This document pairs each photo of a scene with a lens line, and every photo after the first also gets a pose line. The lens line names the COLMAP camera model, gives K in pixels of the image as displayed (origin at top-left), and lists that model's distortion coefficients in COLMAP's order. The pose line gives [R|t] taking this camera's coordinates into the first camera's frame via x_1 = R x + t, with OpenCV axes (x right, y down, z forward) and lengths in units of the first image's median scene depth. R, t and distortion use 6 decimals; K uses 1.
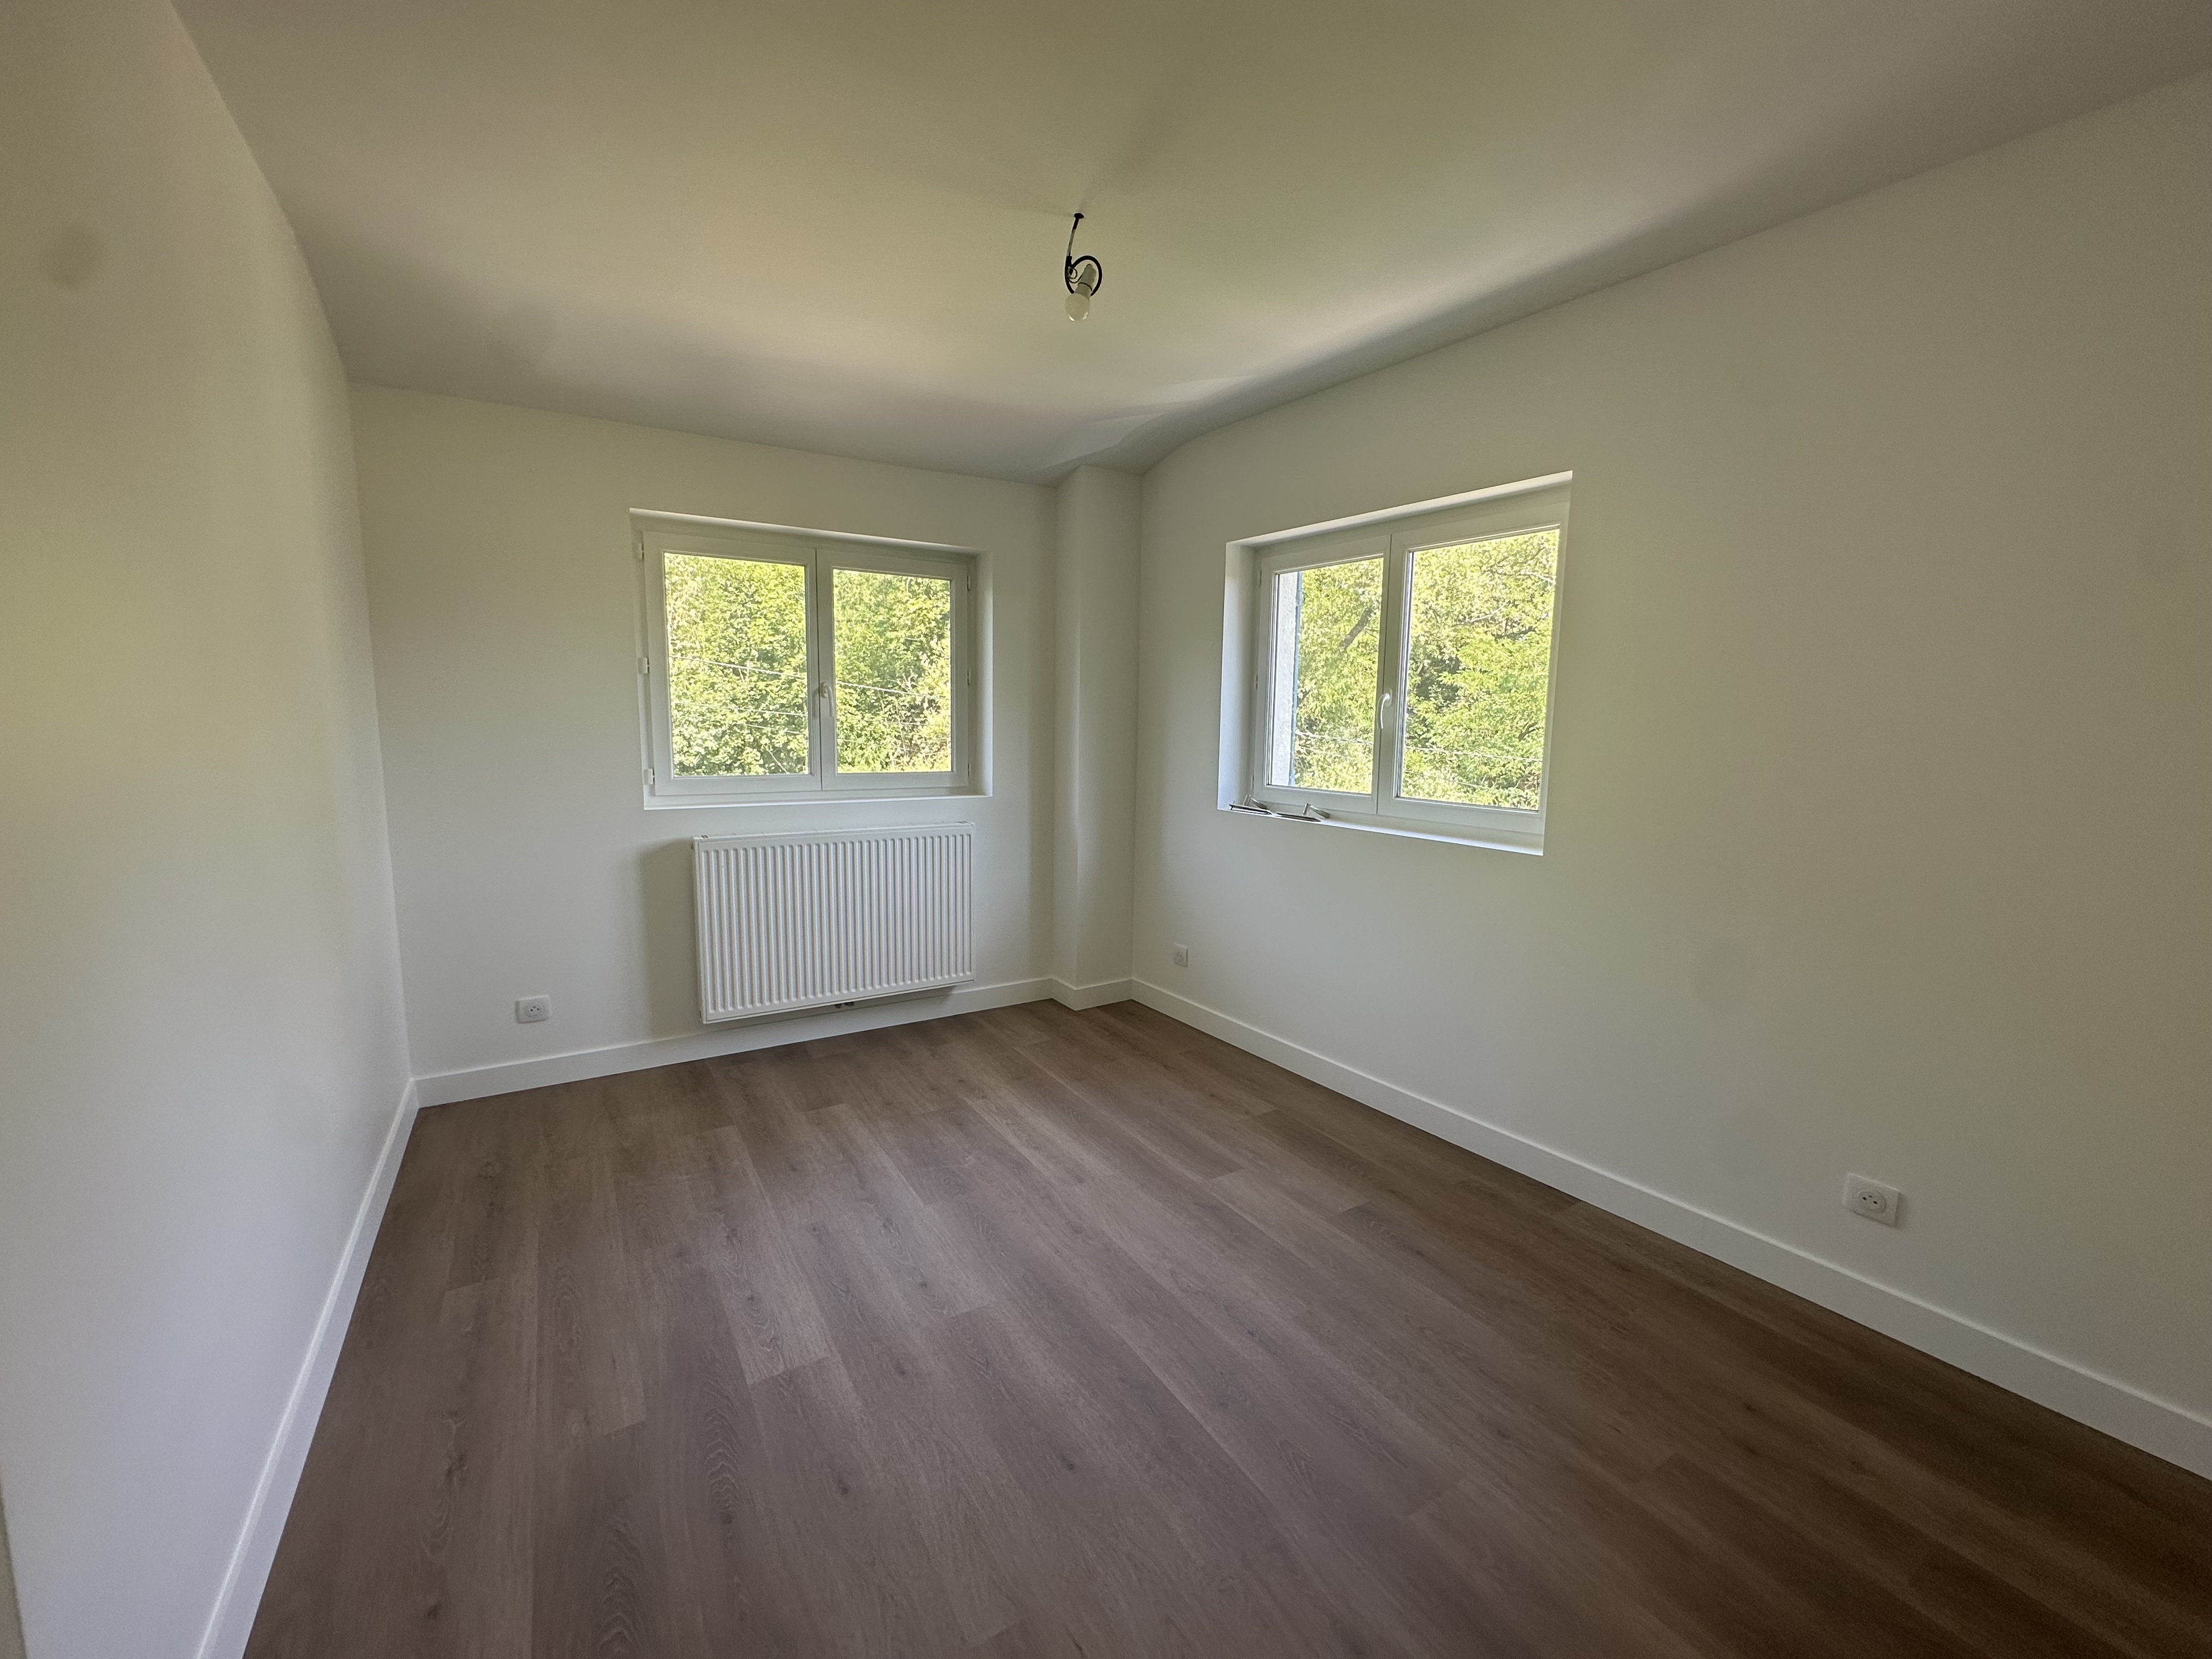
lens RADIAL K [[888.9, 0, 1106.0], [0, 888.9, 829.5], [0, 0, 1]] dist [-0.002211, 0.000007]
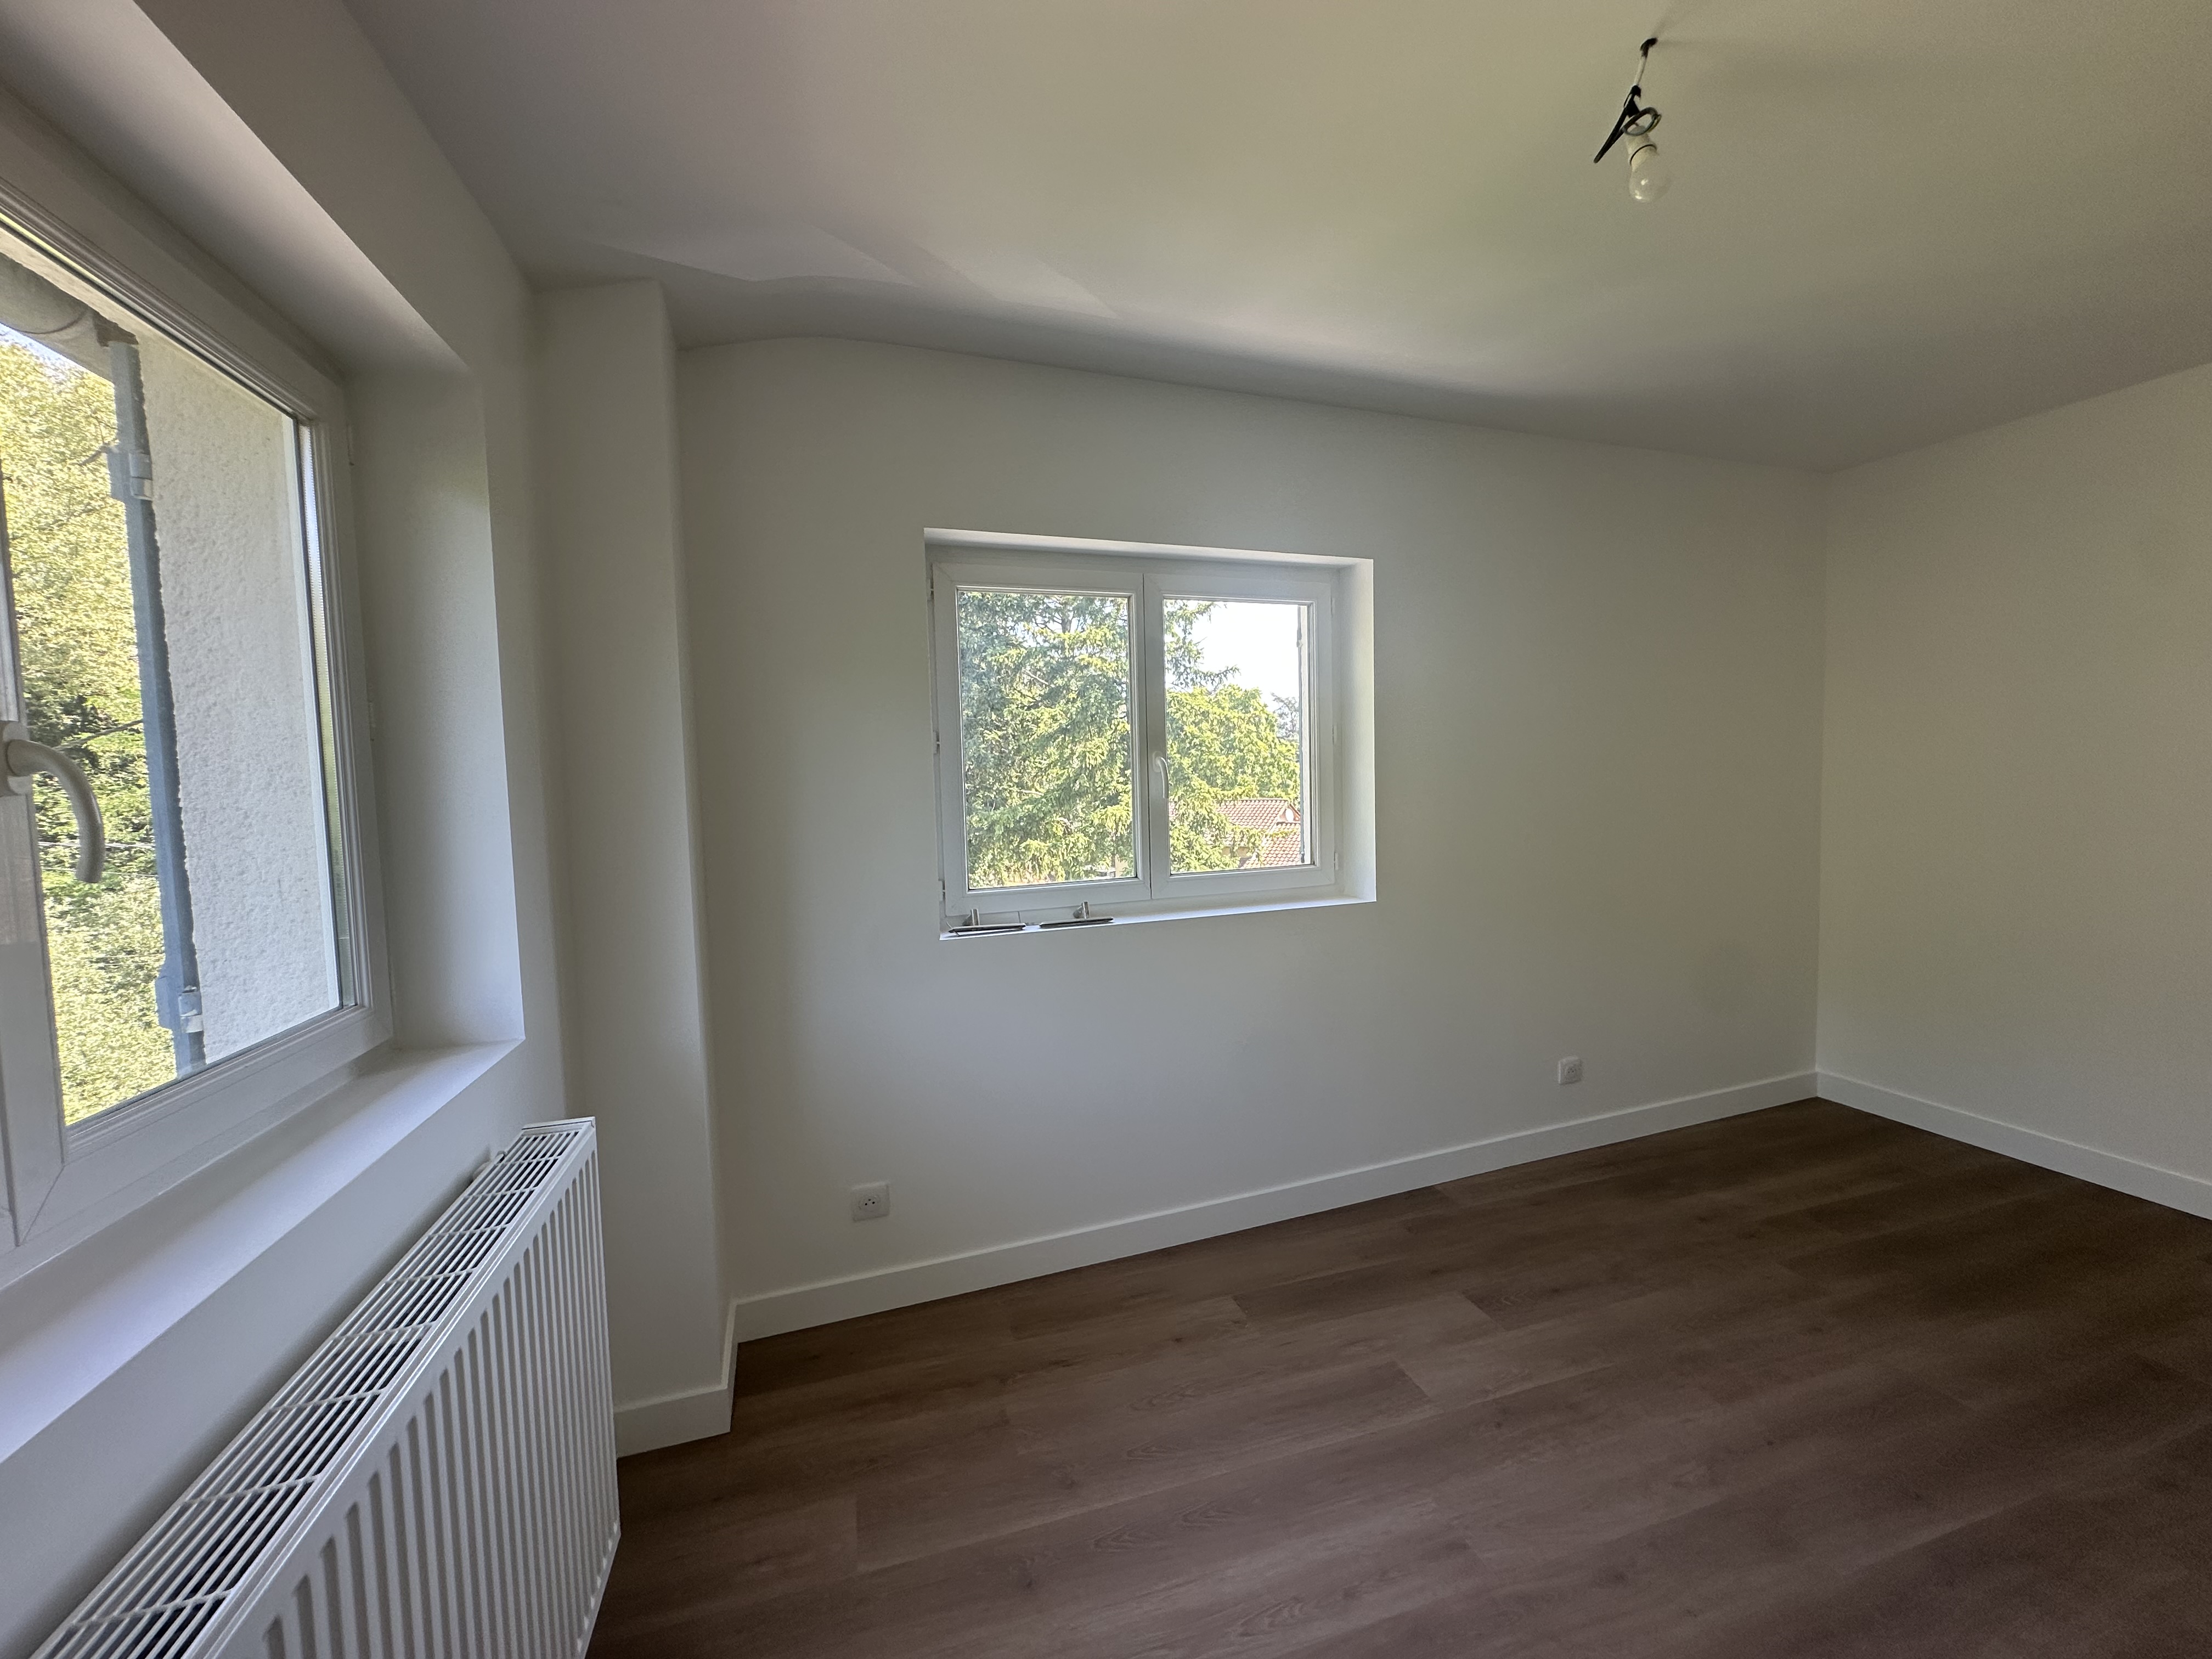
lens RADIAL K [[888.9, 0, 1106.0], [0, 888.9, 829.5], [0, 0, 1]] dist [-0.002211, 0.000007]
pose [[0.260061, -0.081639, 0.962135, -0.620606], [0.158651, 0.986490, 0.040823, -0.149223], [-0.952470, 0.142027, 0.269500, 0.970432]]
